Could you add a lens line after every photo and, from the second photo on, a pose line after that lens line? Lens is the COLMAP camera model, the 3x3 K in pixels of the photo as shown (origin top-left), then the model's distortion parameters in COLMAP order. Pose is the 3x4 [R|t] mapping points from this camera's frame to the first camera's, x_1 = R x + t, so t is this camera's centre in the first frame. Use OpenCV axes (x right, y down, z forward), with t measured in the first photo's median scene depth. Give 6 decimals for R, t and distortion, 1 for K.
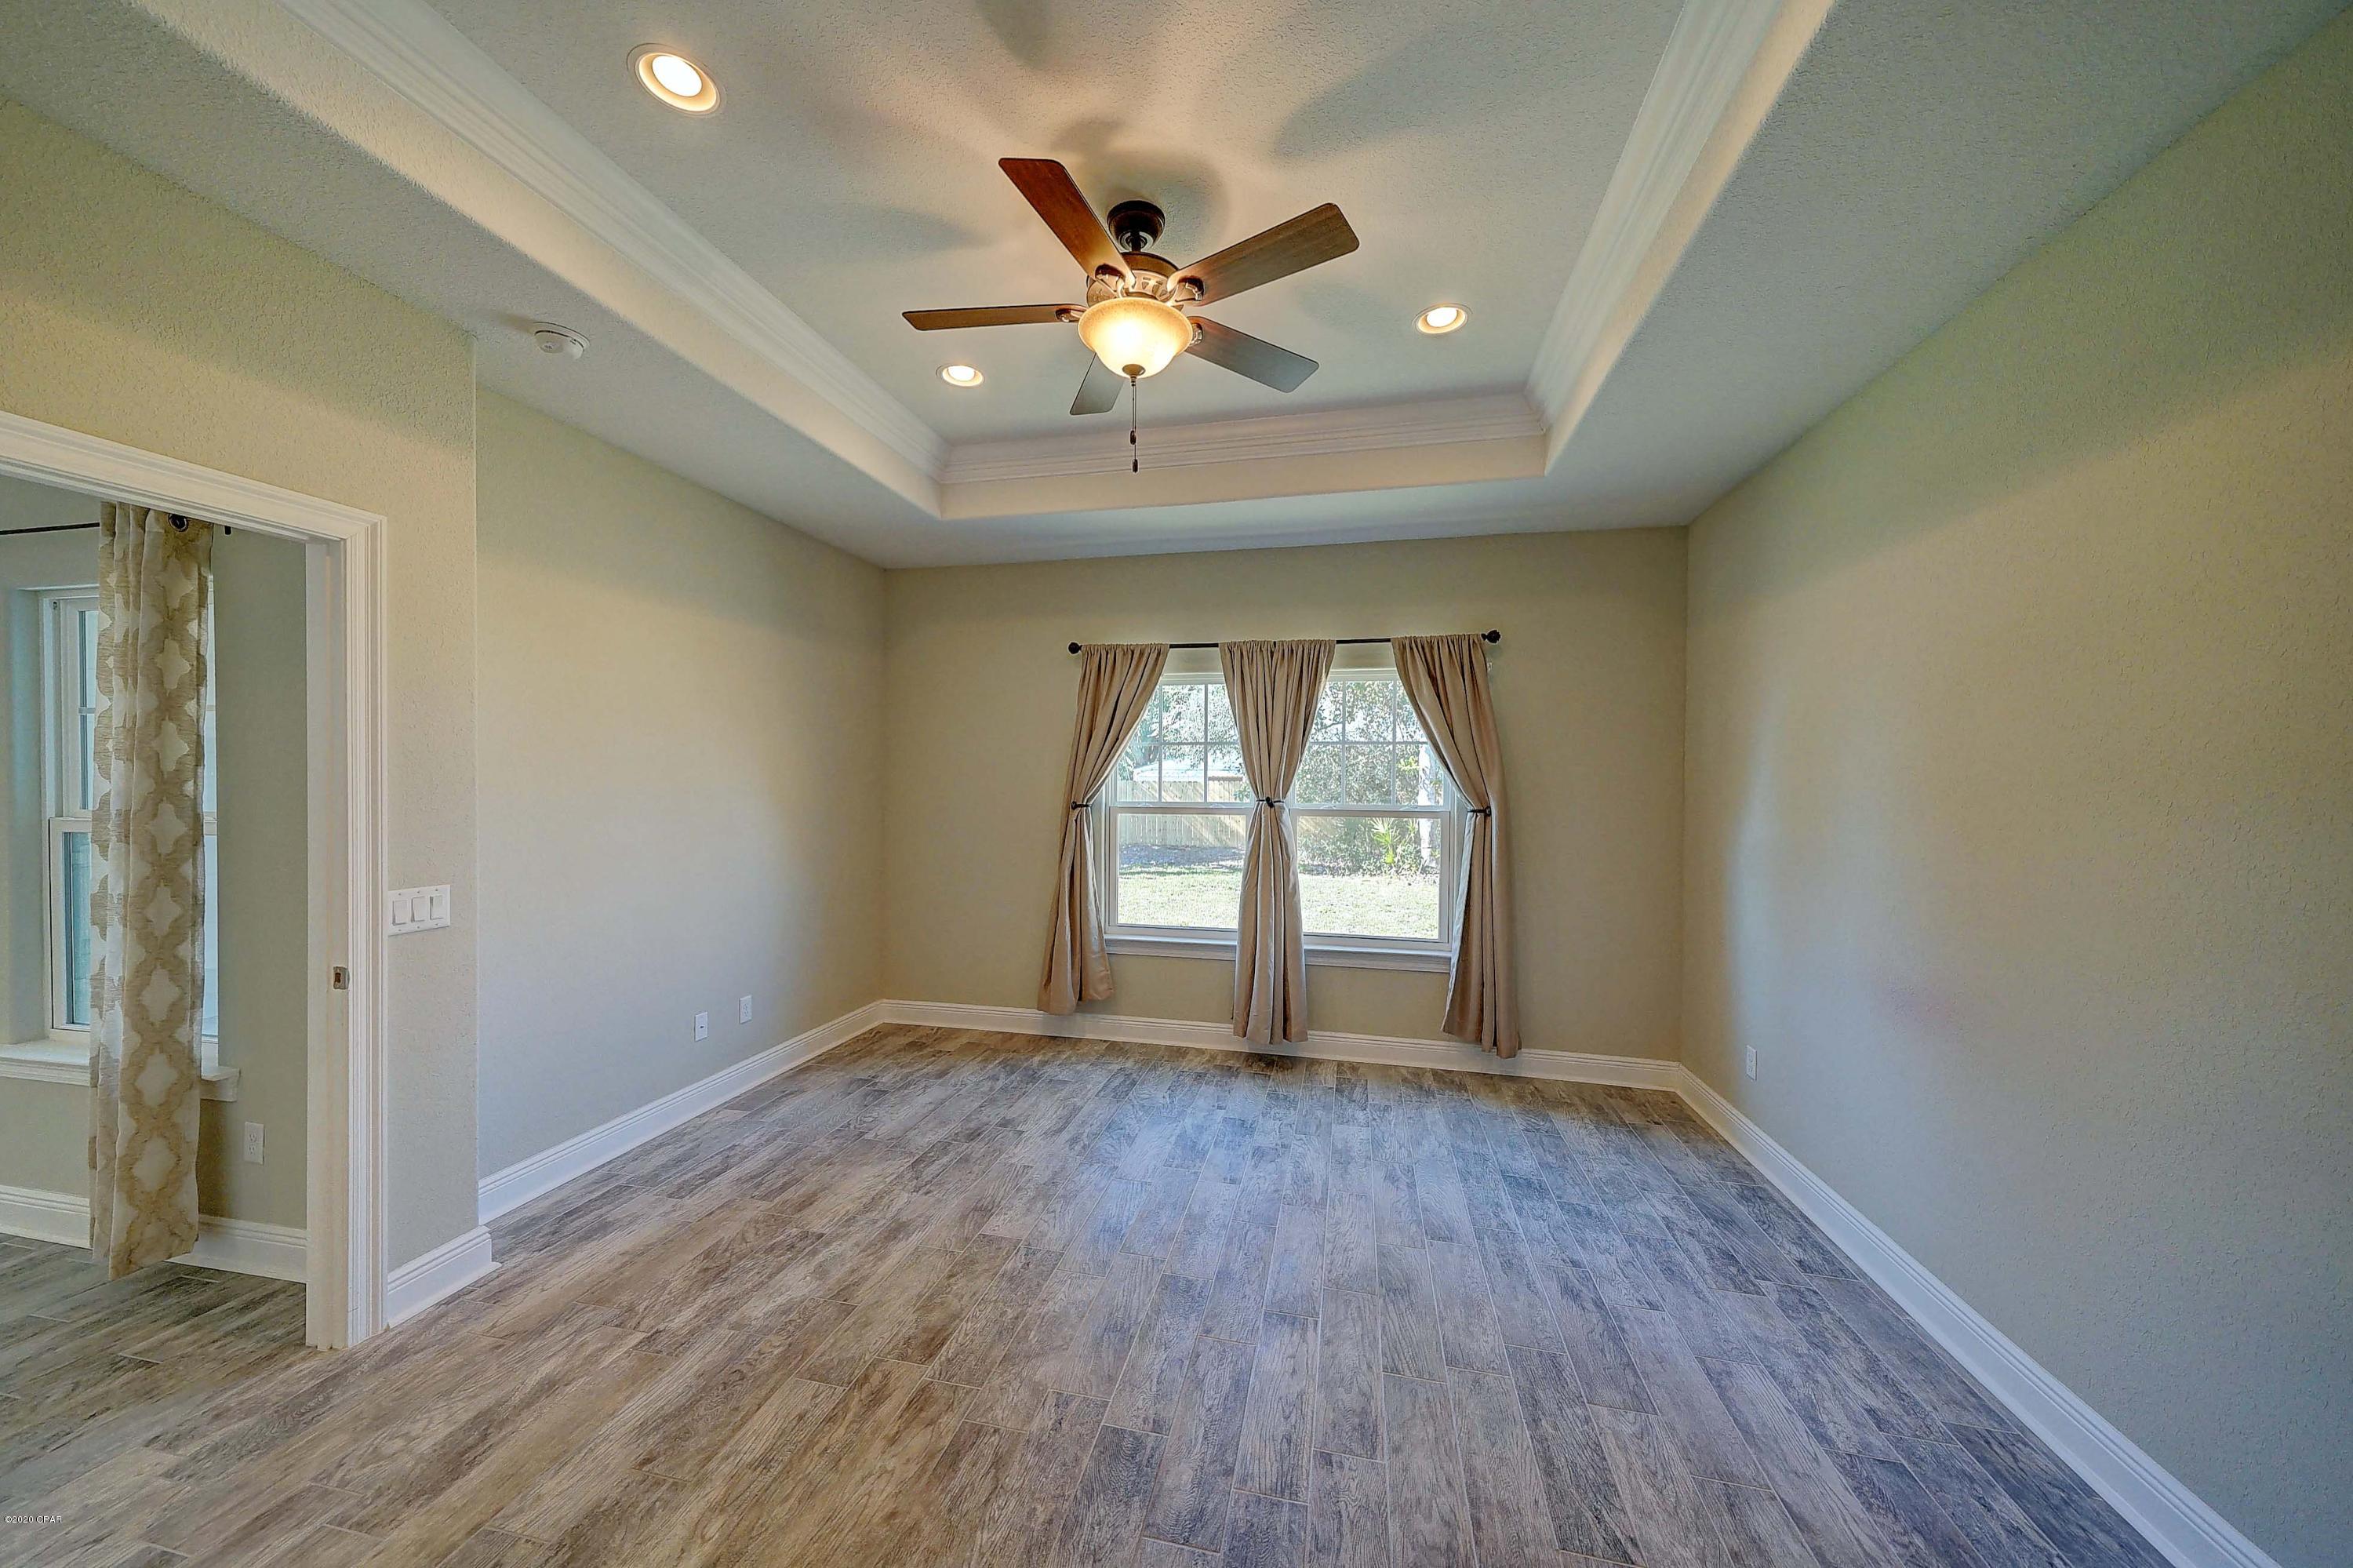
lens RADIAL K [[860.8, 0, 1167.7], [0, 860.8, 795.4], [0, 0, 1]] dist [0.016629, -0.003304]
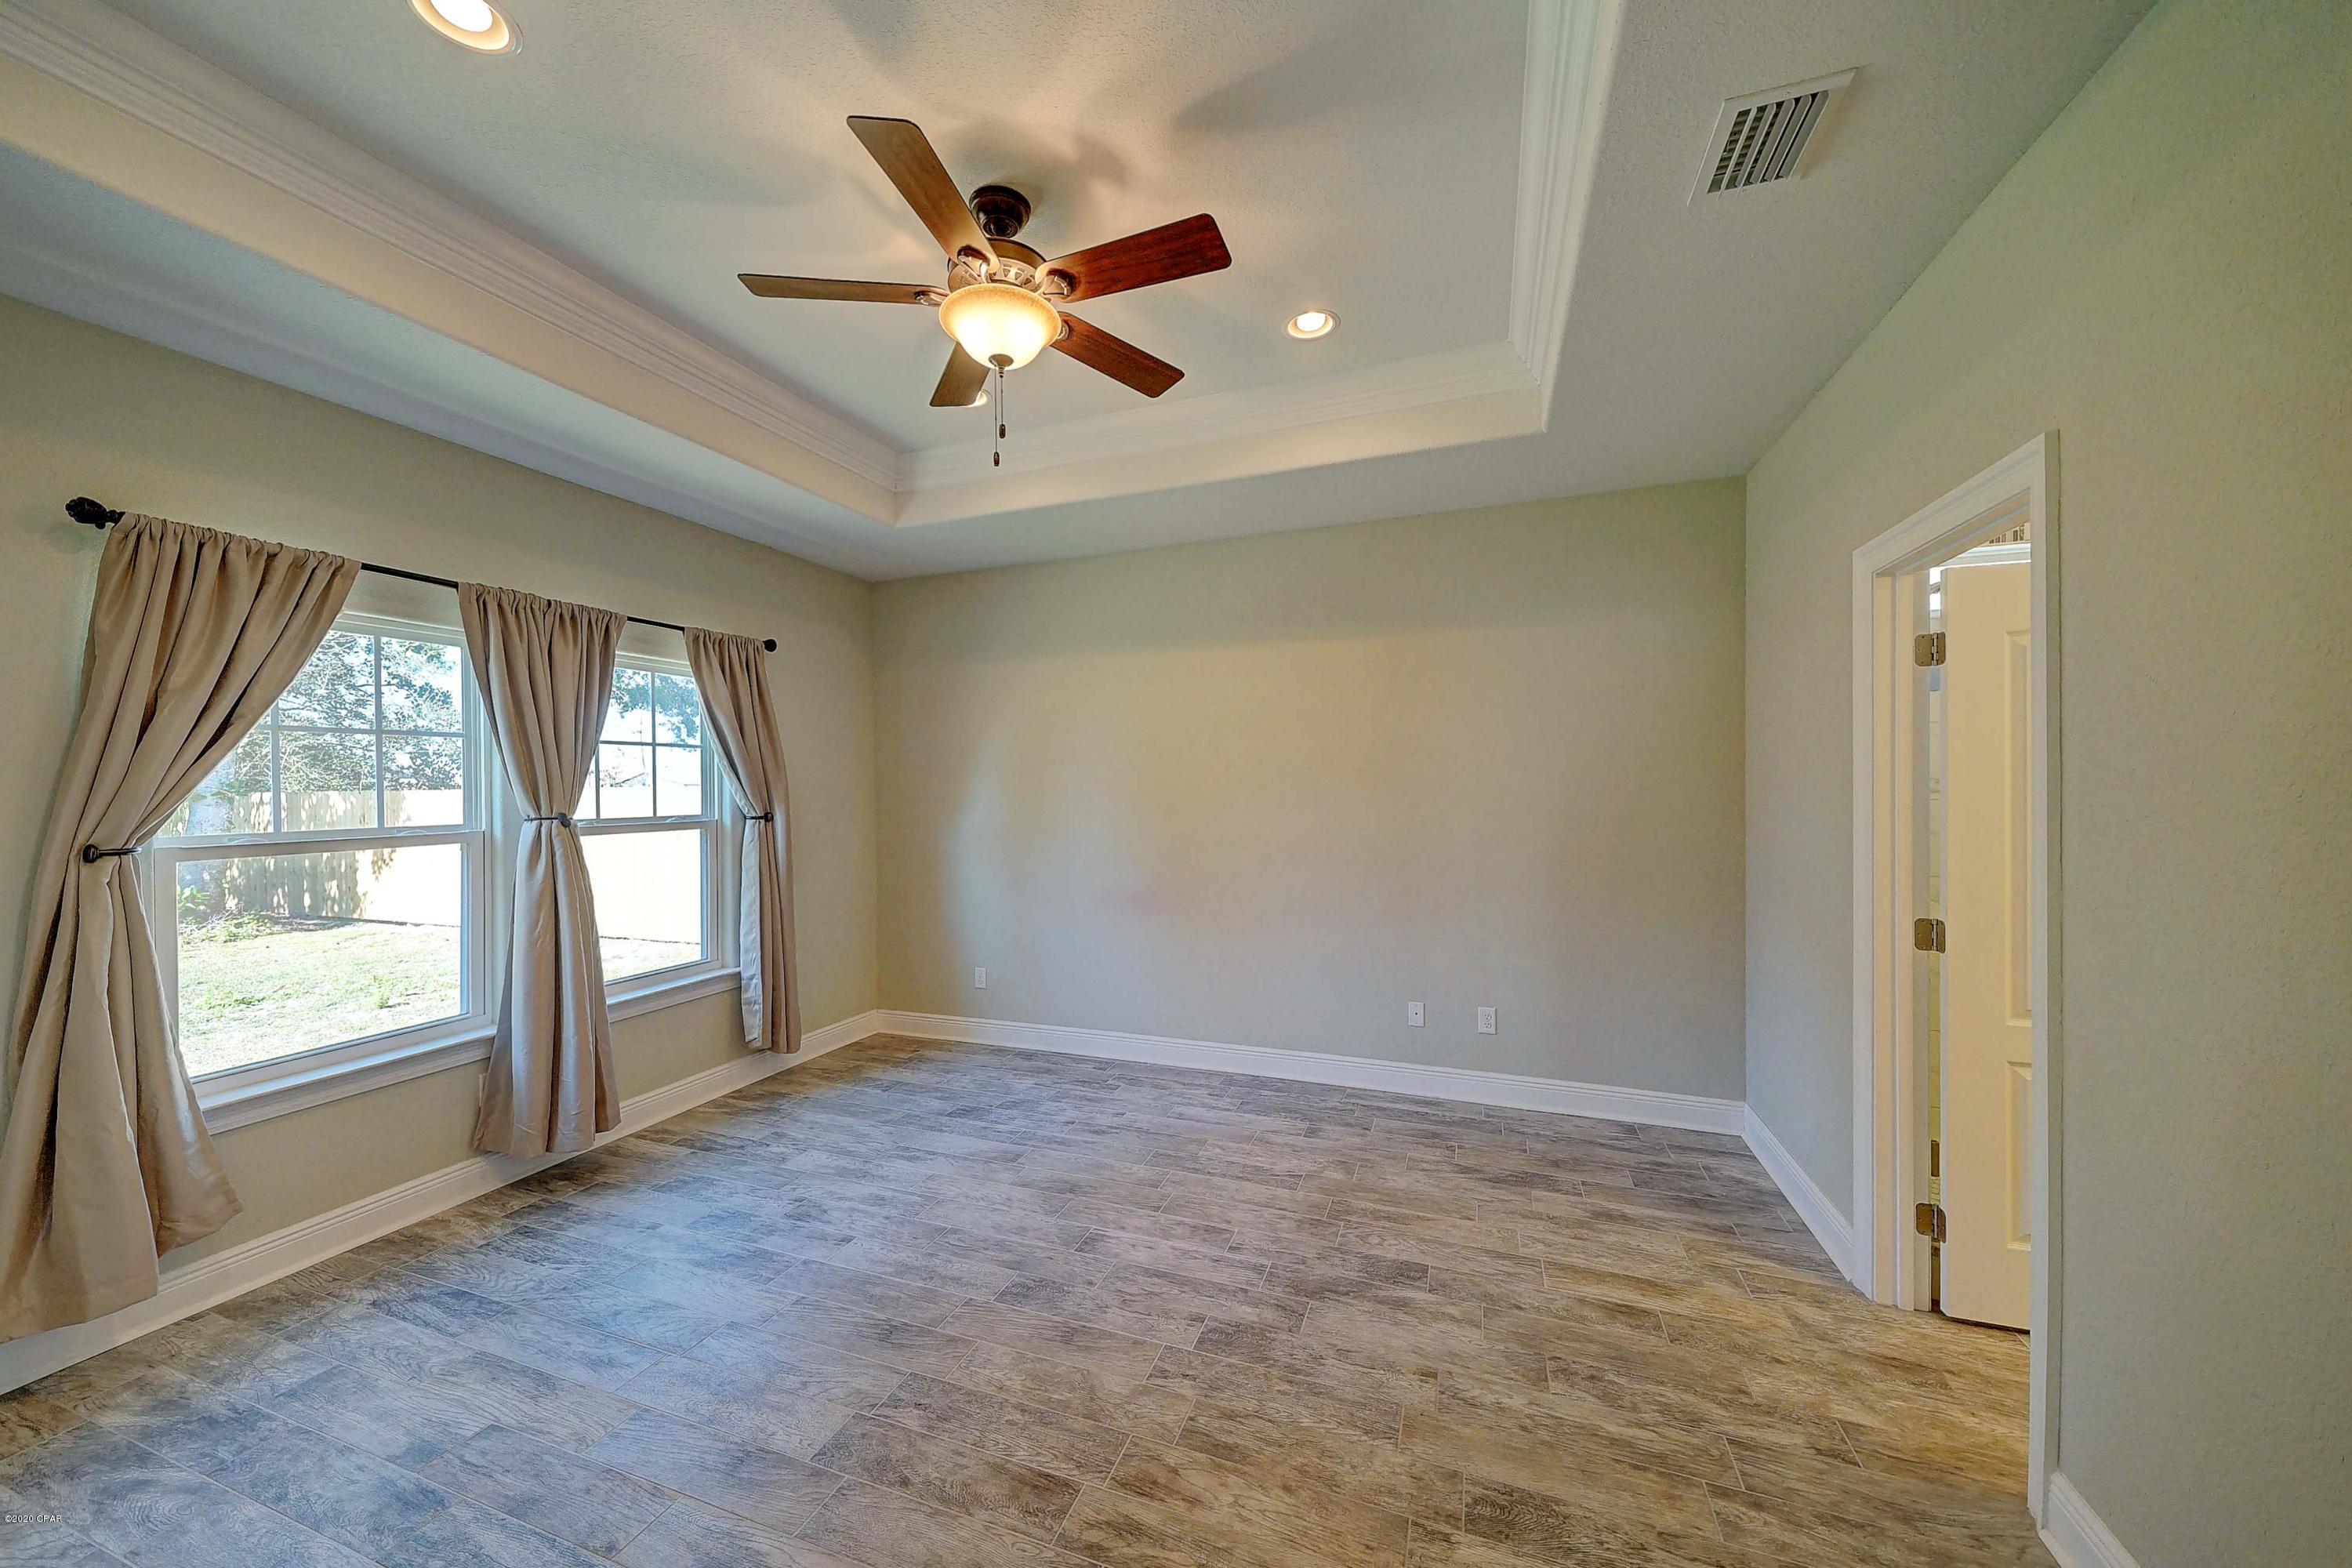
lens RADIAL K [[841.2, 0, 1174.7], [0, 841.2, 790.3], [0, 0, 1]] dist [0.011537, -0.000442]
pose [[0.117849, -0.019409, 0.992842, -0.591321], [0.028041, 0.999475, 0.016210, -0.016106], [-0.992636, 0.025930, 0.118331, 0.439856]]
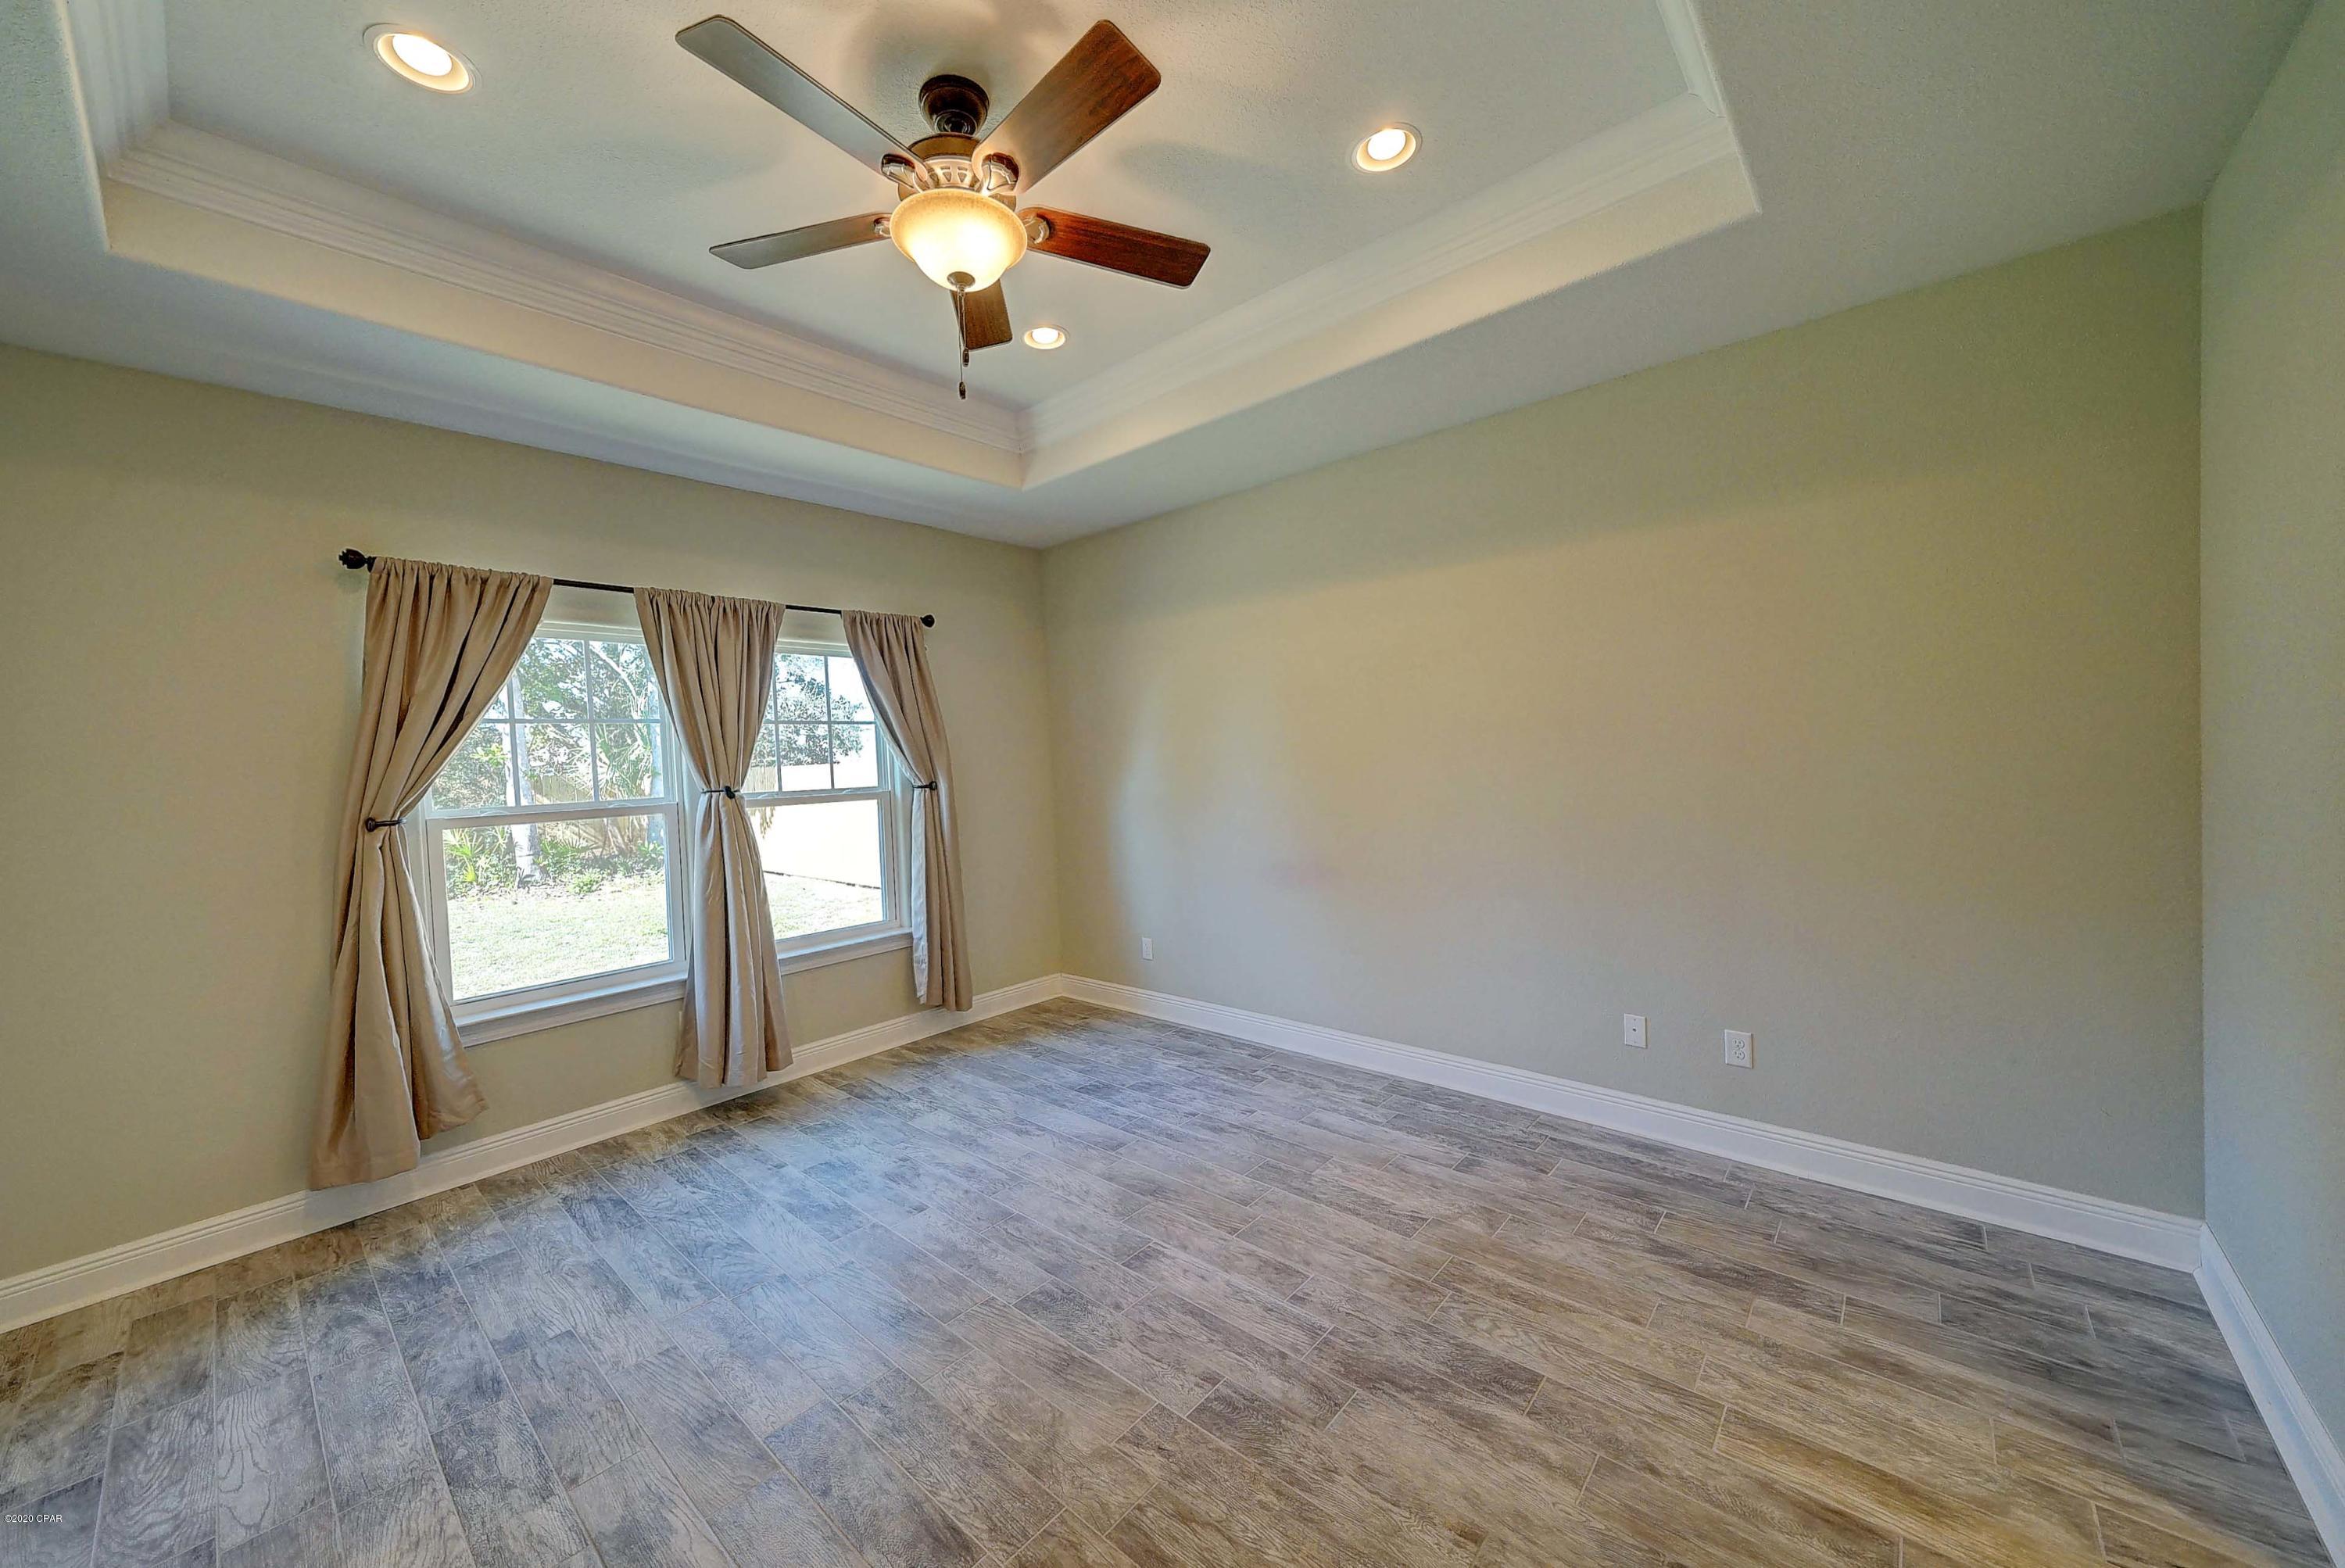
lens RADIAL K [[854.8, 0, 1165.9], [0, 854.8, 778.5], [0, 0, 1]] dist [0.013070, -0.001890]
pose [[0.470121, -0.056837, 0.880770, -0.448233], [0.059200, 0.997708, 0.032785, -0.008757], [-0.880615, 0.036729, 0.472408, 0.272617]]
